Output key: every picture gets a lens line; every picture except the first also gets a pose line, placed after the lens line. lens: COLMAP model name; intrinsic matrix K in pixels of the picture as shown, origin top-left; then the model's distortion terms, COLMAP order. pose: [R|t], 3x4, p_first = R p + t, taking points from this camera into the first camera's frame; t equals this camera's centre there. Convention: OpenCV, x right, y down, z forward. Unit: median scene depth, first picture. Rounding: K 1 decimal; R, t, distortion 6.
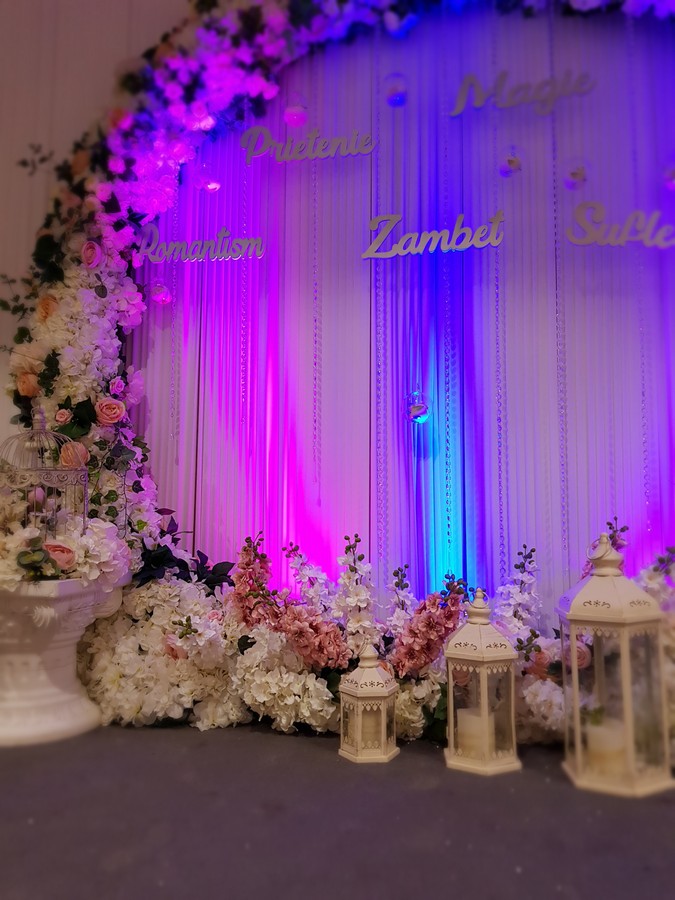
lens RADIAL K [[720.4, 0, 337.8], [0, 720.4, 448.7], [0, 0, 1]] dist [0.032781, -0.049327]
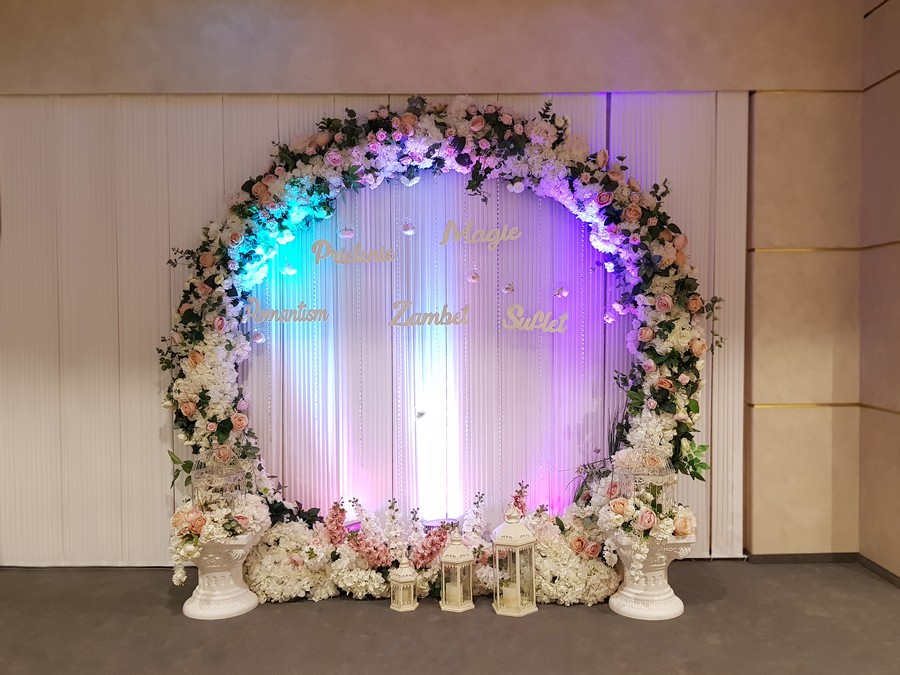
lens RADIAL K [[815.4, 0, 463.0], [0, 815.4, 353.3], [0, 0, 1]] dist [0.031192, -0.006011]
pose [[0.976821, -0.020020, 0.213121, -0.225509], [-0.007645, 0.991719, 0.128199, -0.491430], [-0.213923, -0.126857, 0.968578, -0.996921]]
